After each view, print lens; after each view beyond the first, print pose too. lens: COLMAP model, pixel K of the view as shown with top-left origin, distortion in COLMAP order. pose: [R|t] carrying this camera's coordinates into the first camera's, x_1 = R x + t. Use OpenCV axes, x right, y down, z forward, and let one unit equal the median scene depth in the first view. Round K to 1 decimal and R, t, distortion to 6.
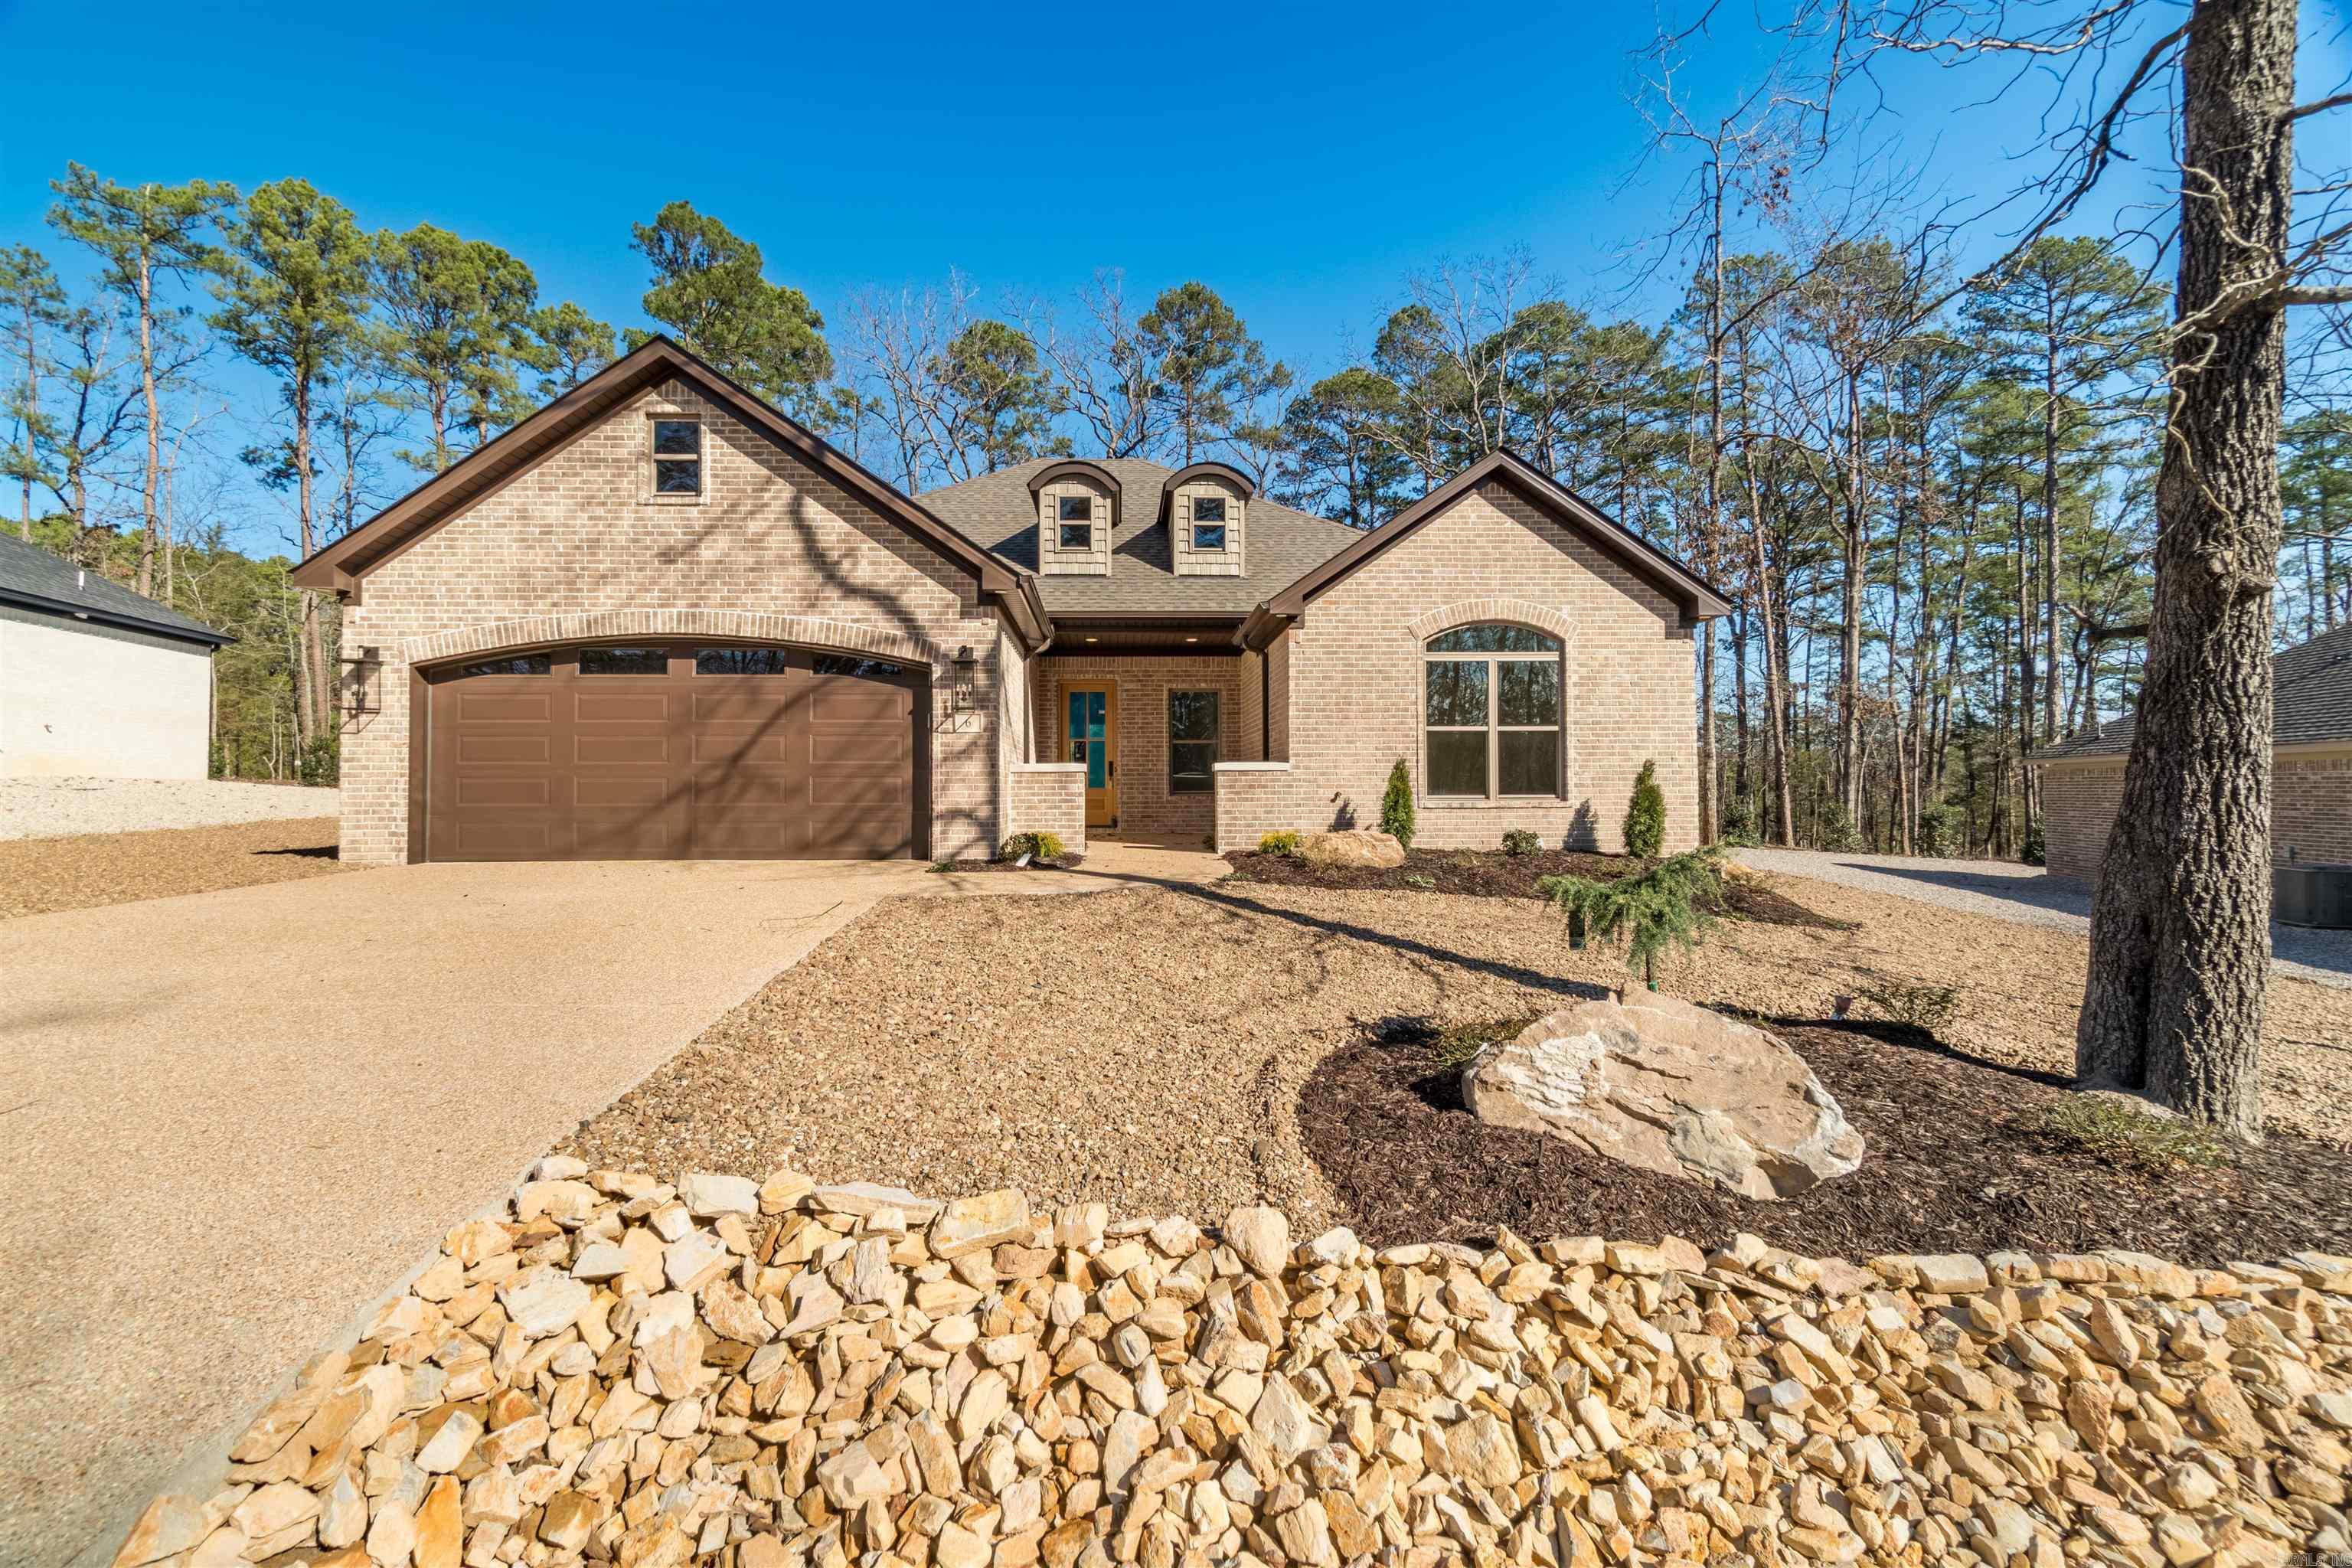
lens RADIAL K [[1060.4, 0, 1176.0], [0, 1060.4, 784.0], [0, 0, 1]] dist [-0.001740, -0.000414]
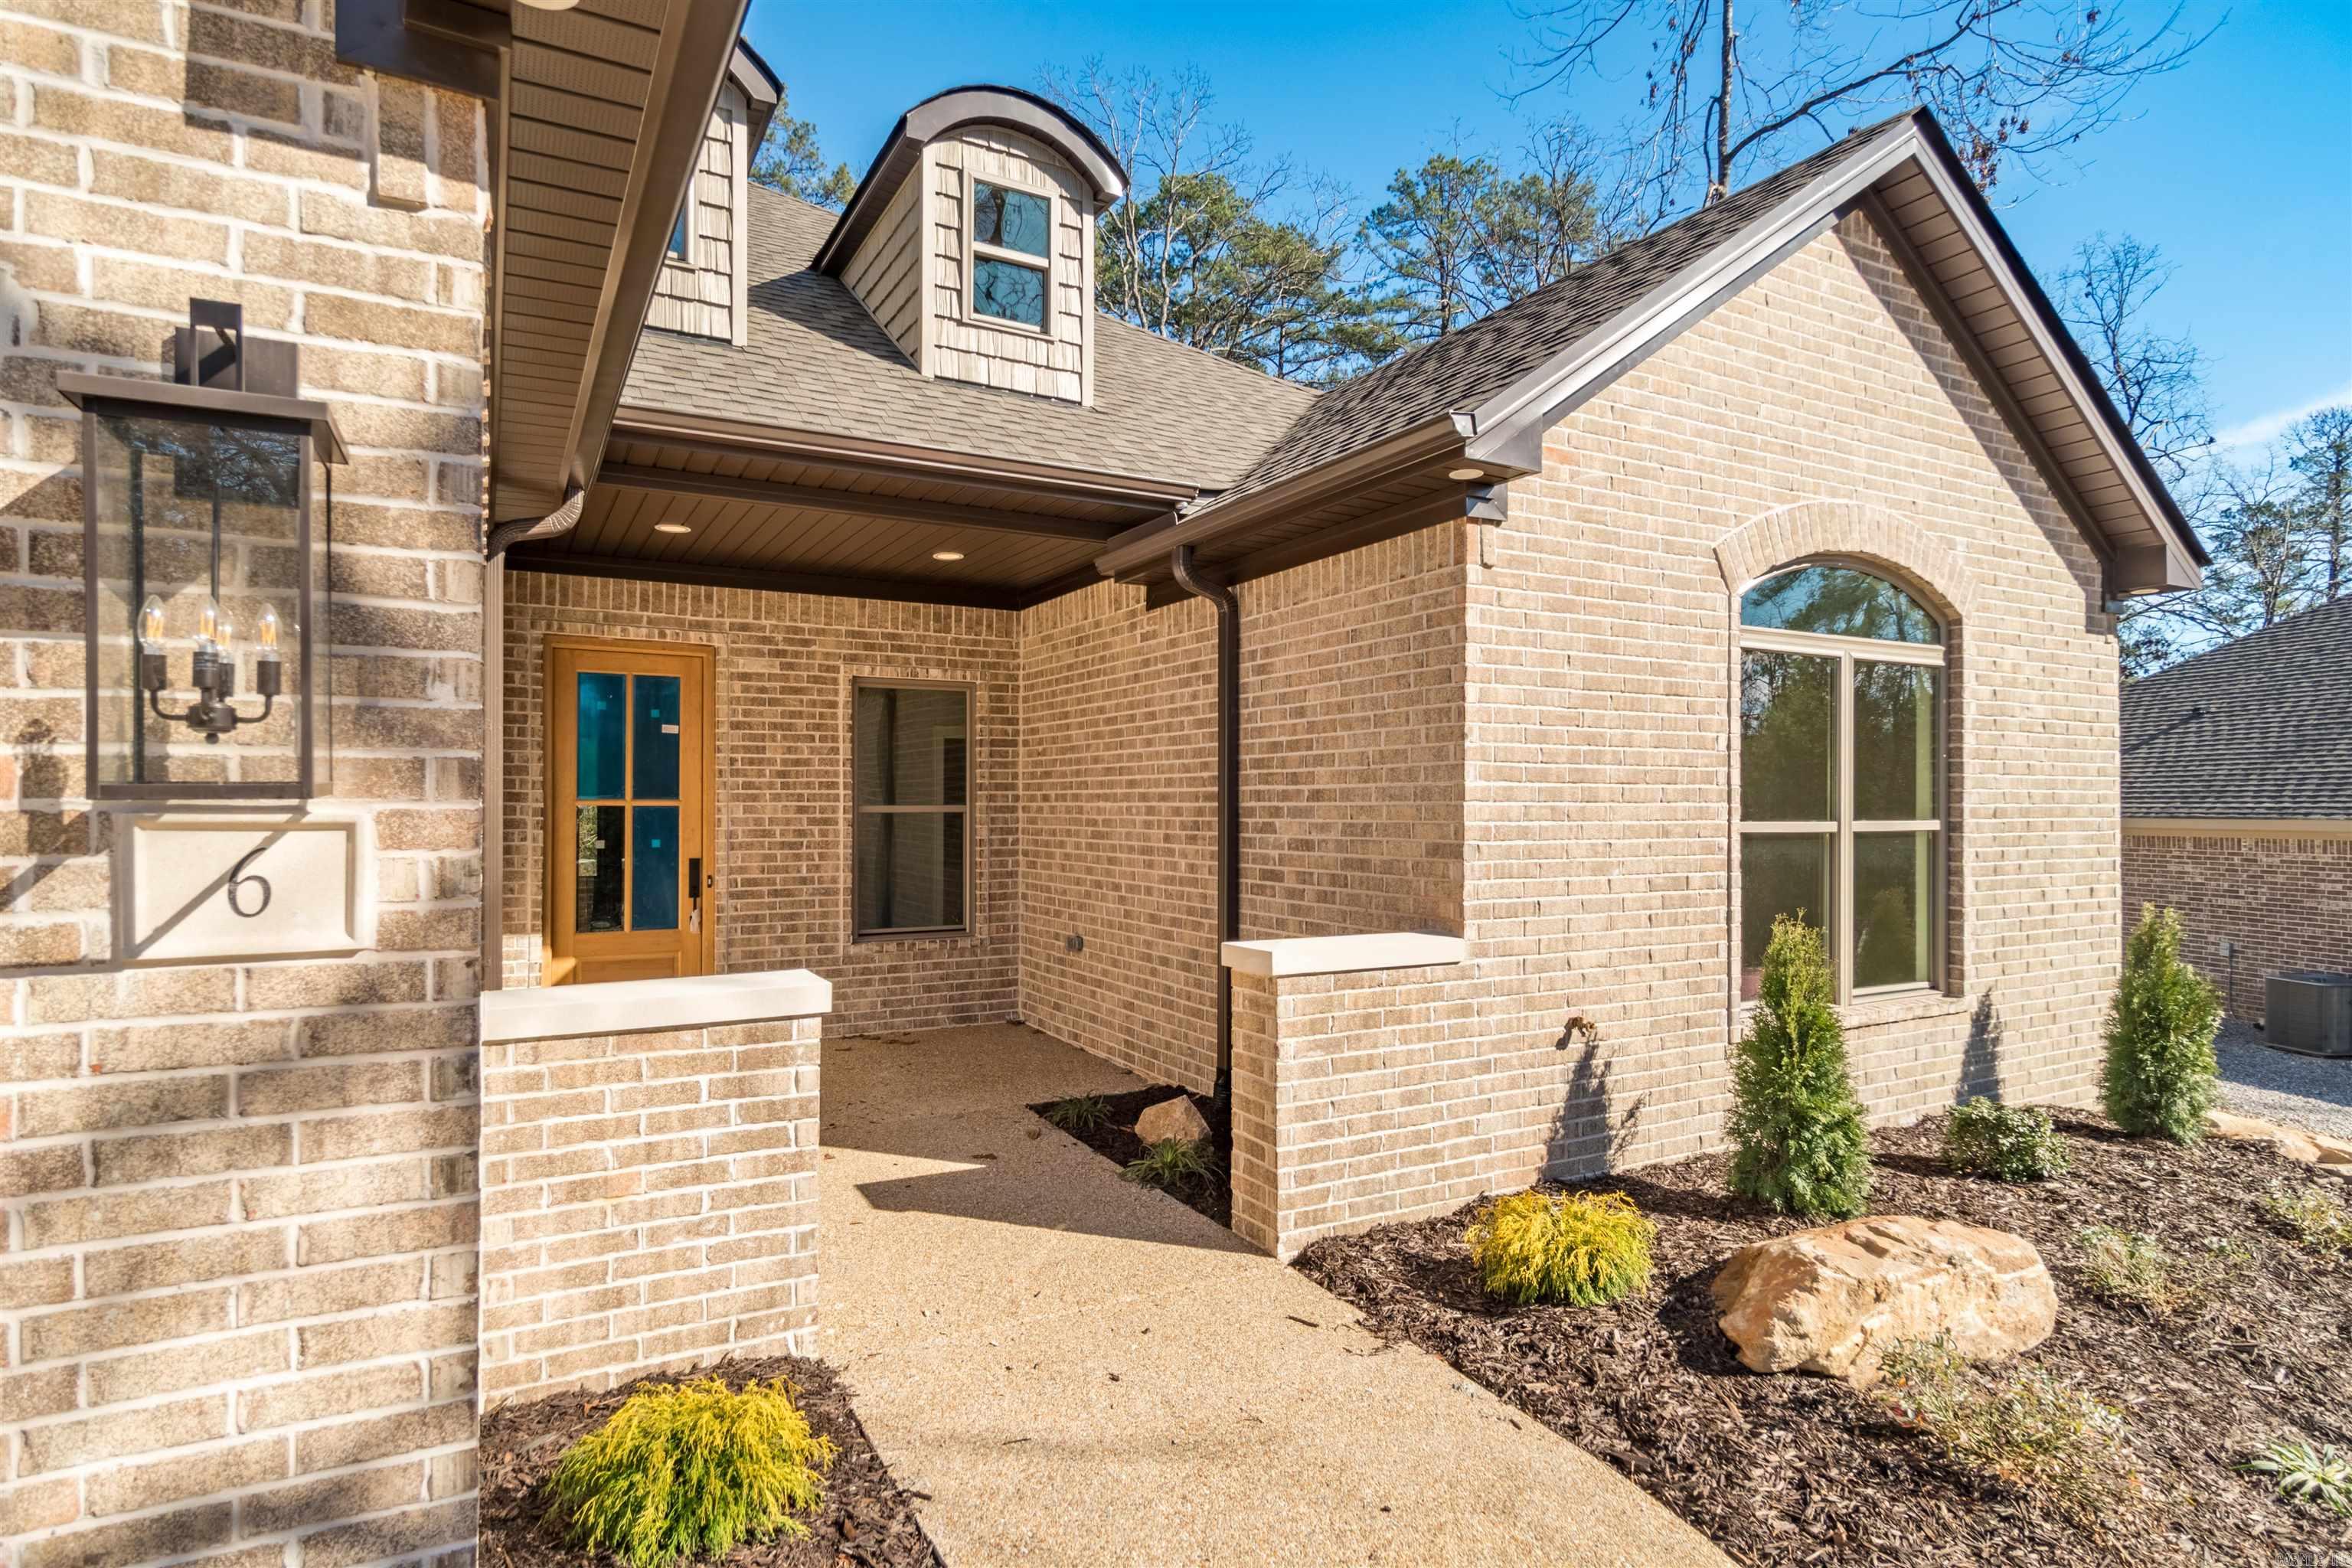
lens RADIAL K [[1250.3, 0, 1173.0], [0, 1250.3, 815.7], [0, 0, 1]] dist [-0.018521, -0.000313]
pose [[0.900309, 0.003752, 0.435236, -0.134634], [-0.010782, 0.999848, 0.013683, -0.060019], [-0.435119, -0.017012, 0.900212, 0.685014]]
